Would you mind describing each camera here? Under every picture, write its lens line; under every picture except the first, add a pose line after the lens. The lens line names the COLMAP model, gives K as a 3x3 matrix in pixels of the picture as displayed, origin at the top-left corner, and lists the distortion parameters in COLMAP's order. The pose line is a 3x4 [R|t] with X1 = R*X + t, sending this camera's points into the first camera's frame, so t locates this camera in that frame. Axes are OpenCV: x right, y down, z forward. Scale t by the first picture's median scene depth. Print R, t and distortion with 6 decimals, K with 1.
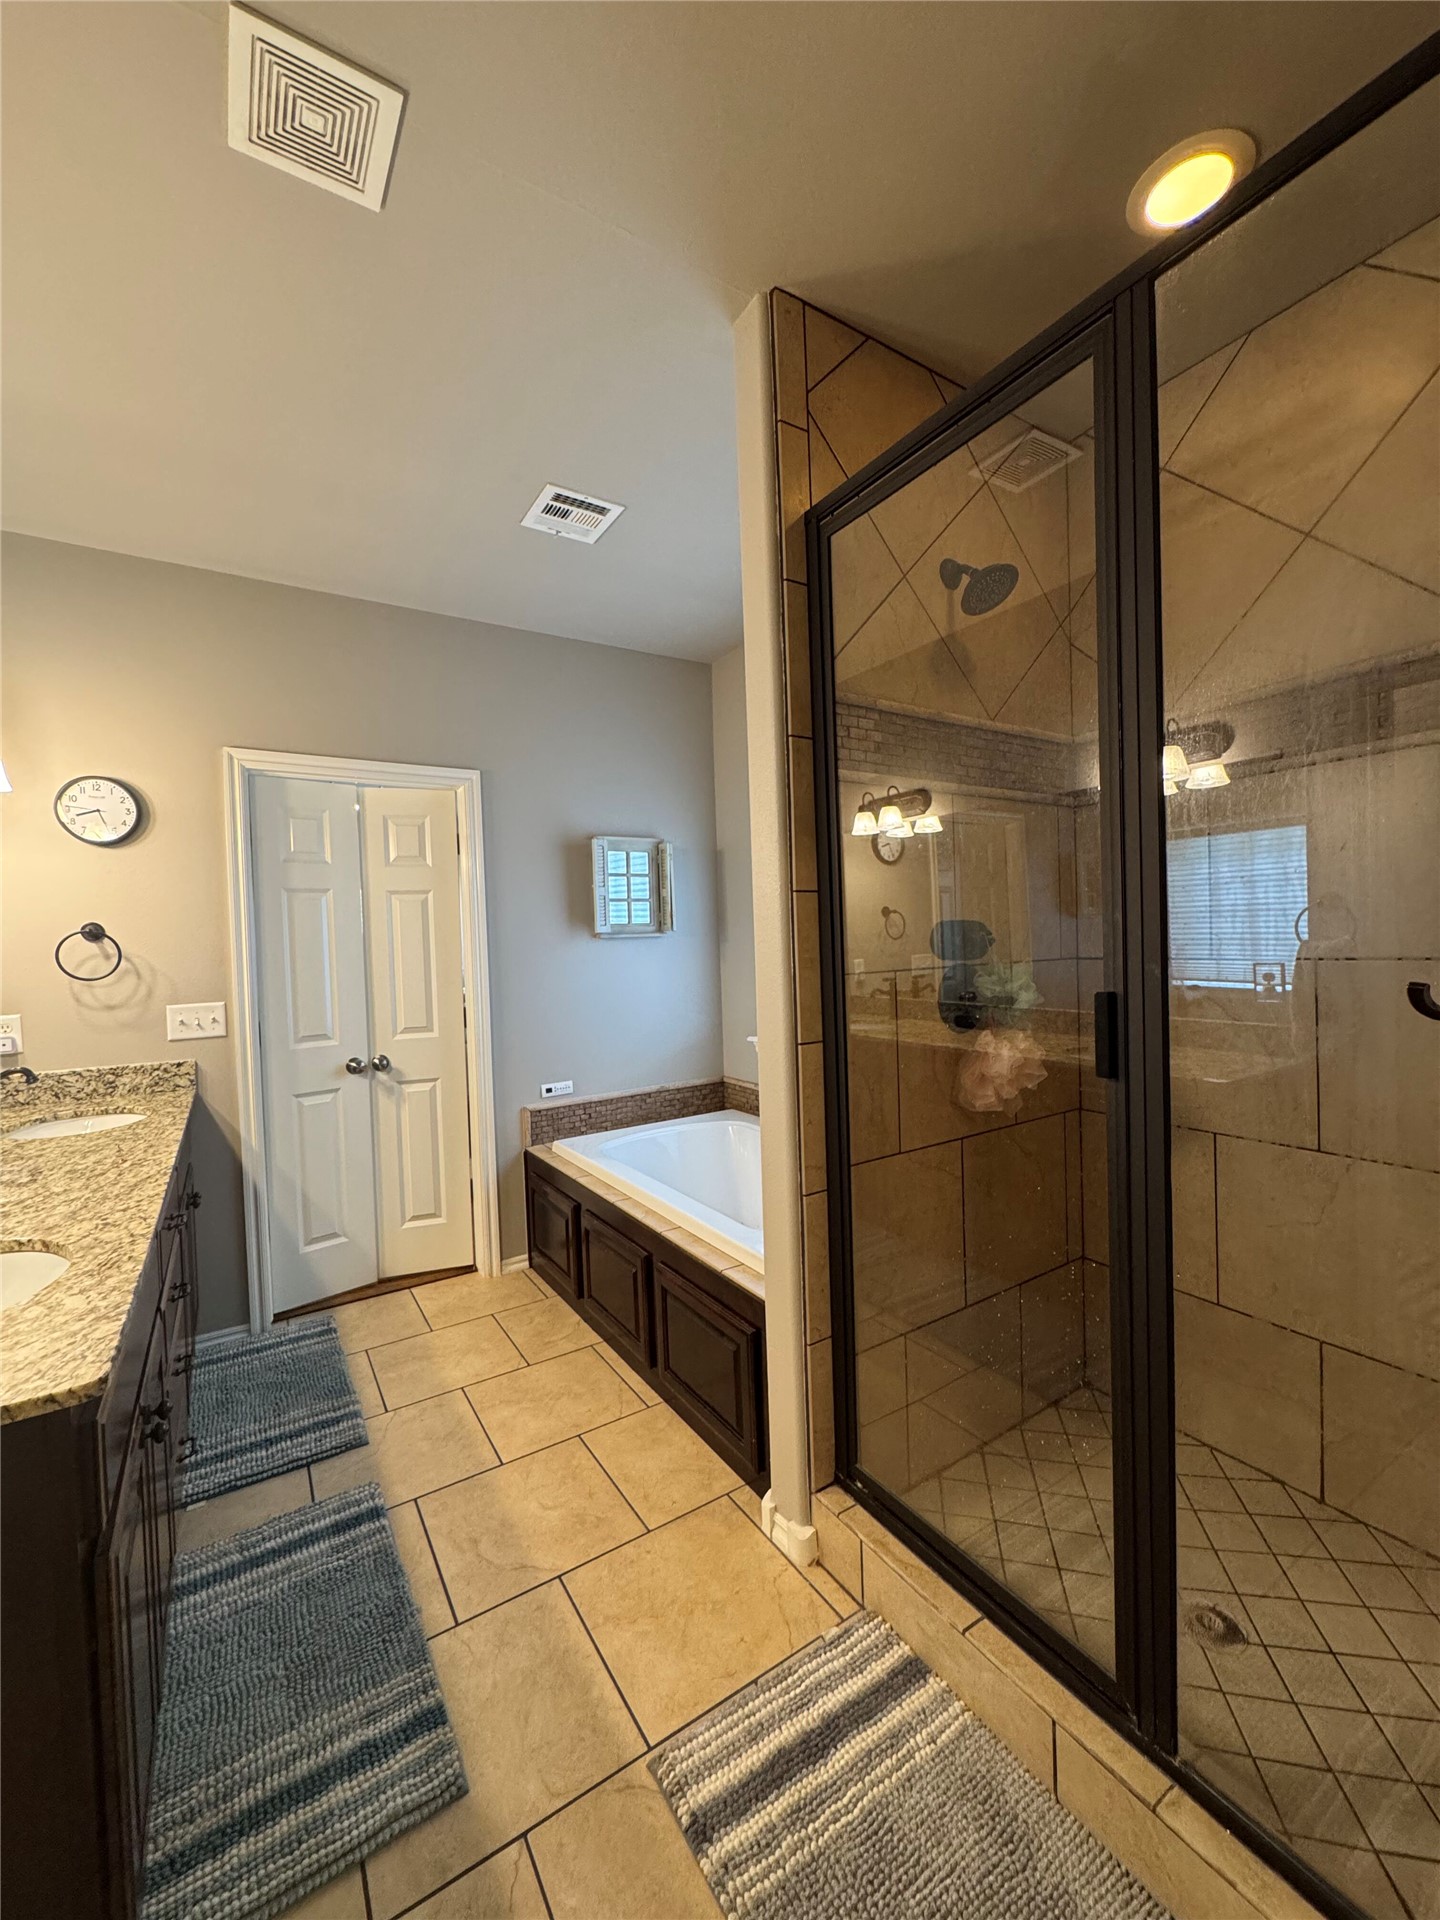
lens RADIAL K [[773.0, 0, 720.0], [0, 773.0, 960.0], [0, 0, 1]] dist [-0.001890, 0.001190]
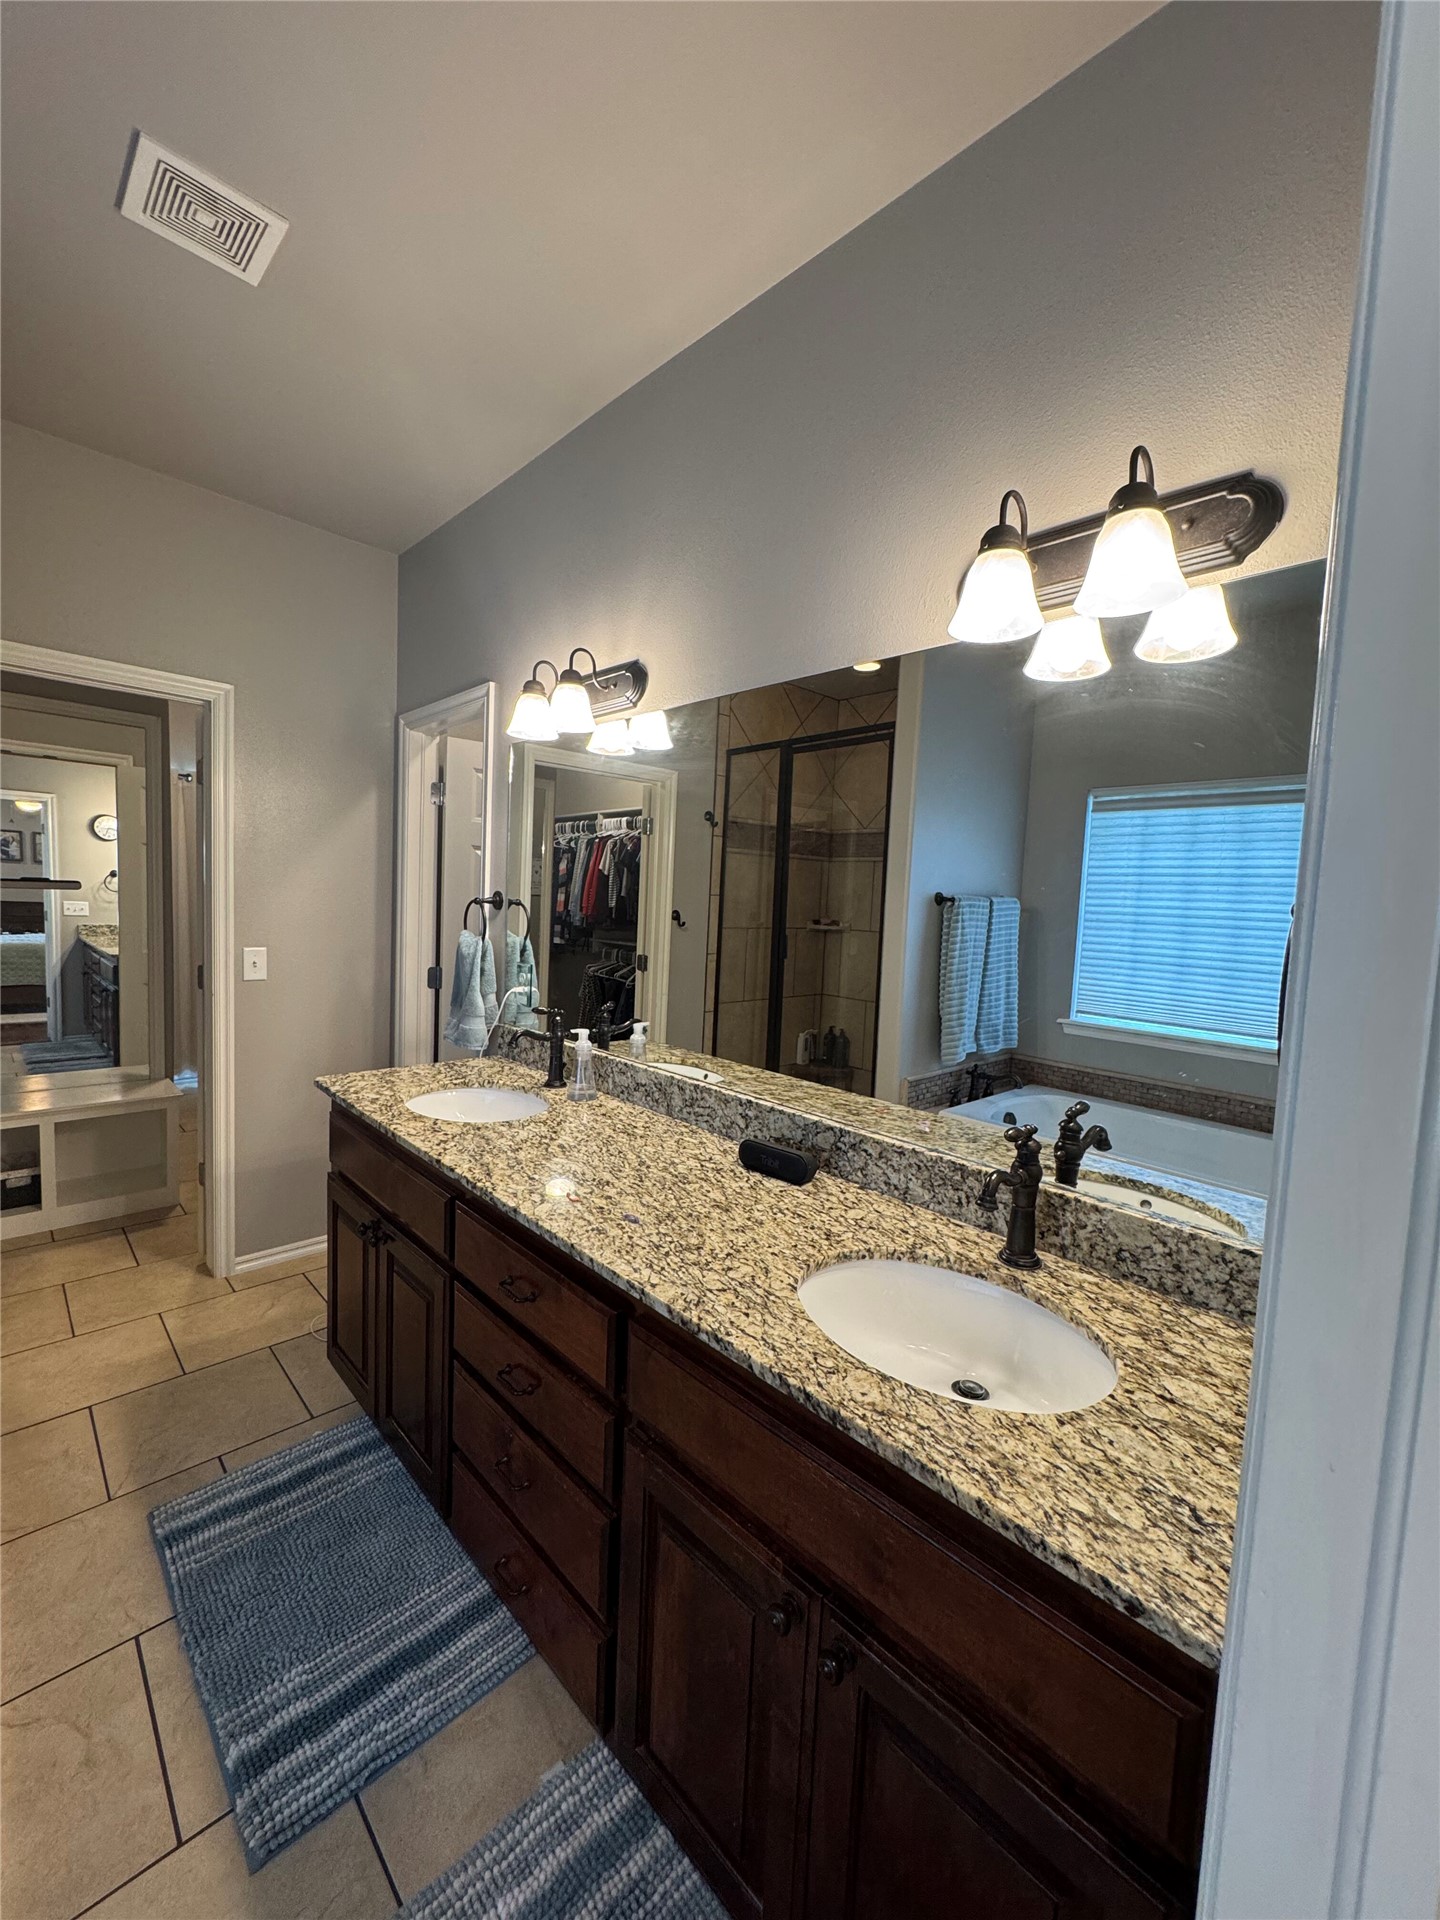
lens RADIAL K [[773.0, 0, 720.0], [0, 773.0, 960.0], [0, 0, 1]] dist [-0.001890, 0.001190]
pose [[-0.979342, 0.005348, -0.202141, -0.901194], [-0.017142, 0.993856, 0.109343, -0.078851], [0.201484, 0.110549, -0.973233, 2.085167]]
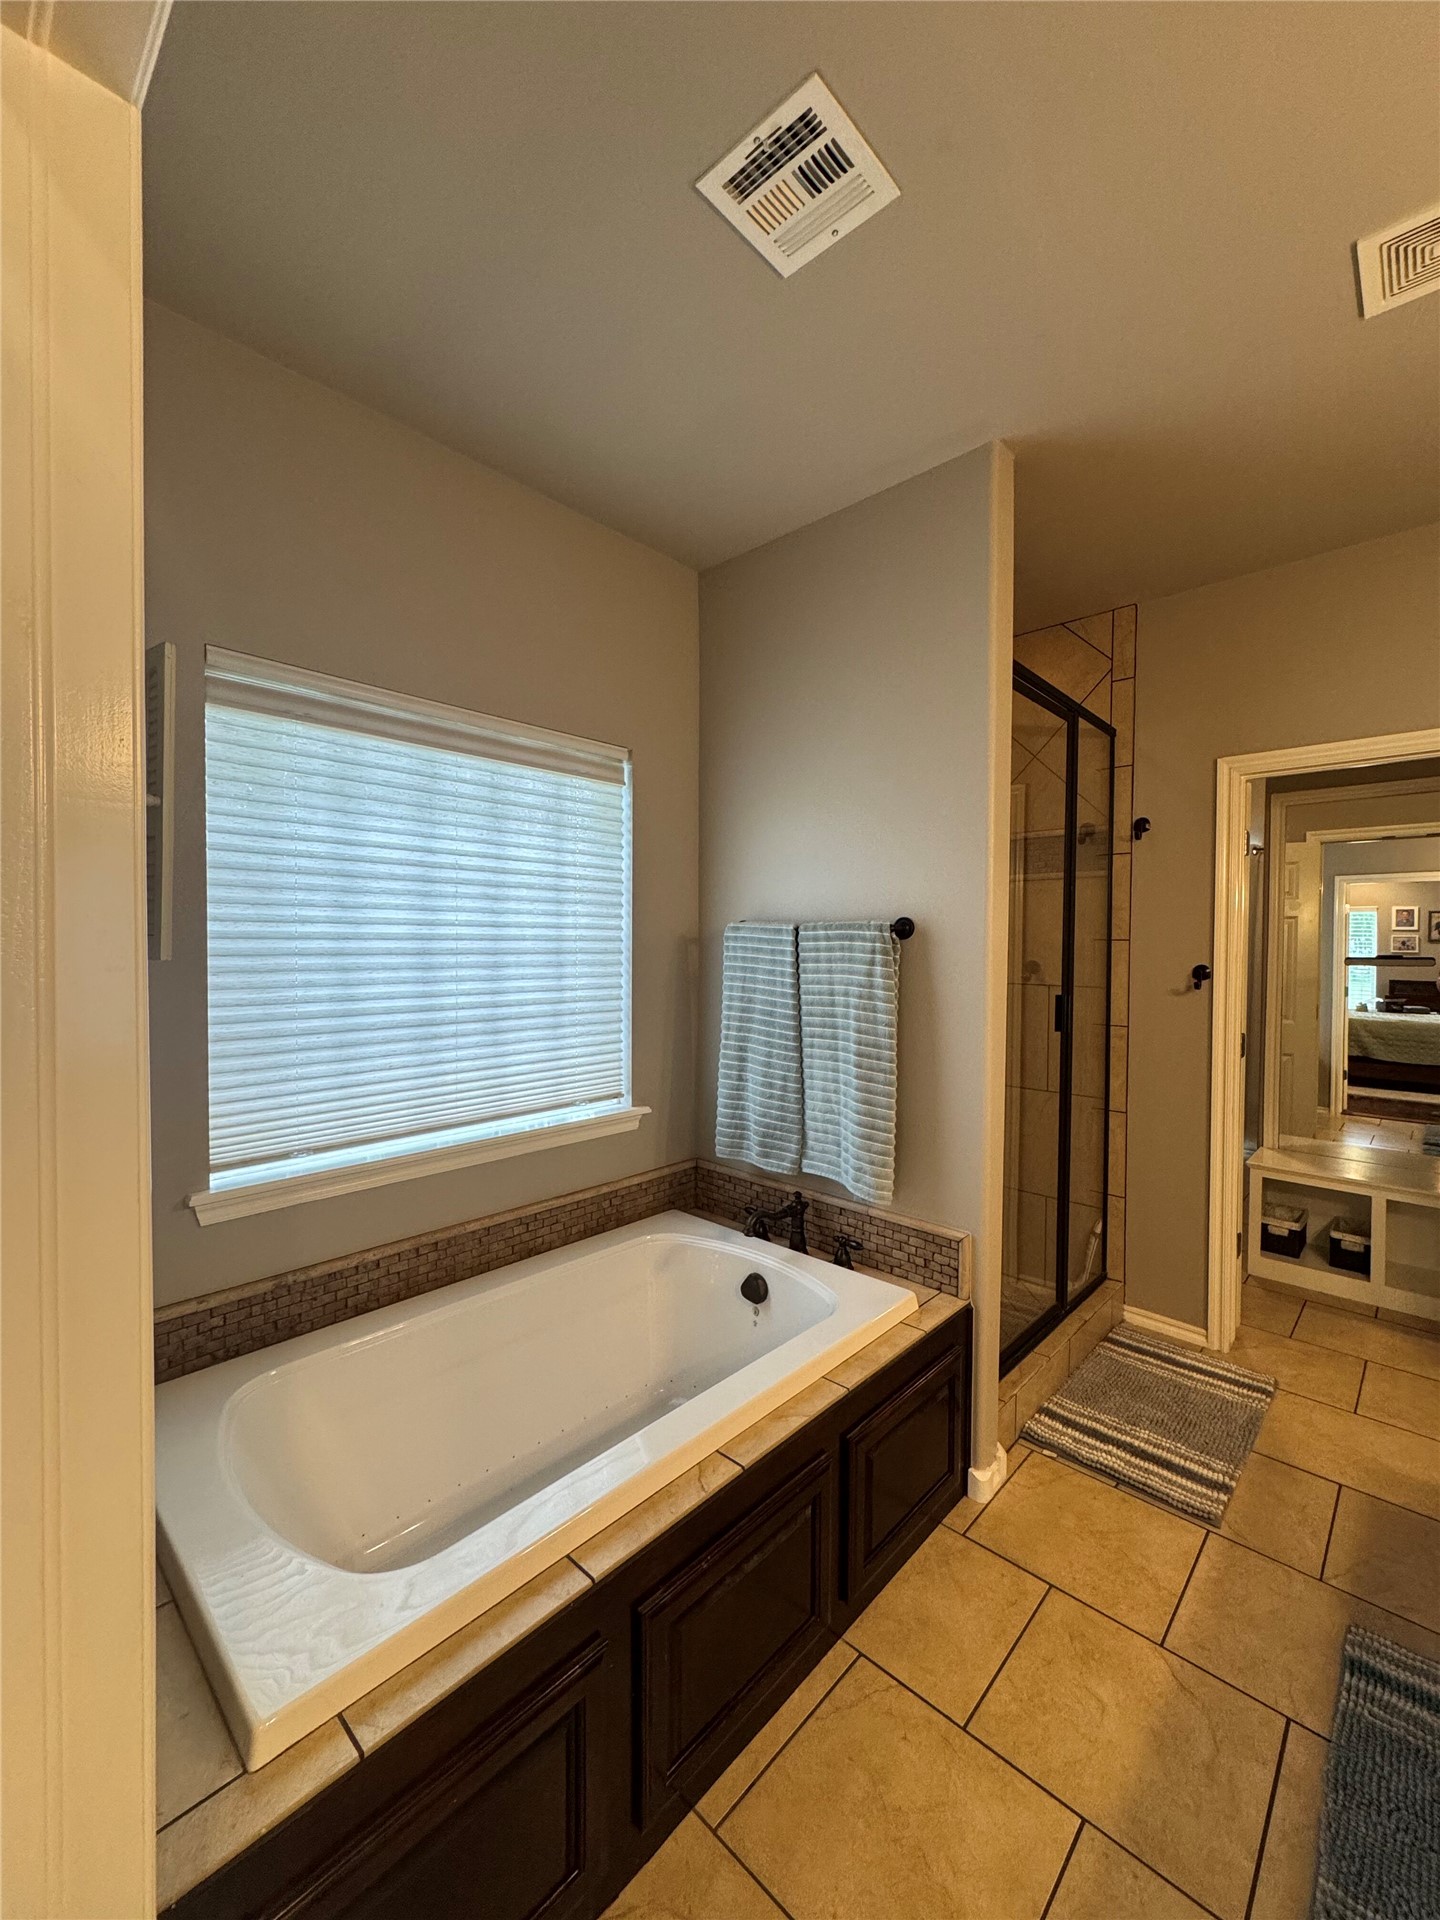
lens RADIAL K [[767.5, 0, 720.0], [0, 767.5, 960.0], [0, 0, 1]] dist [-0.000193, 0.000329]
pose [[-0.250167, 0.011119, 0.968139, -1.132135], [0.026170, 0.999646, -0.004719, -0.064027], [-0.967849, 0.024156, -0.250369, 1.976577]]
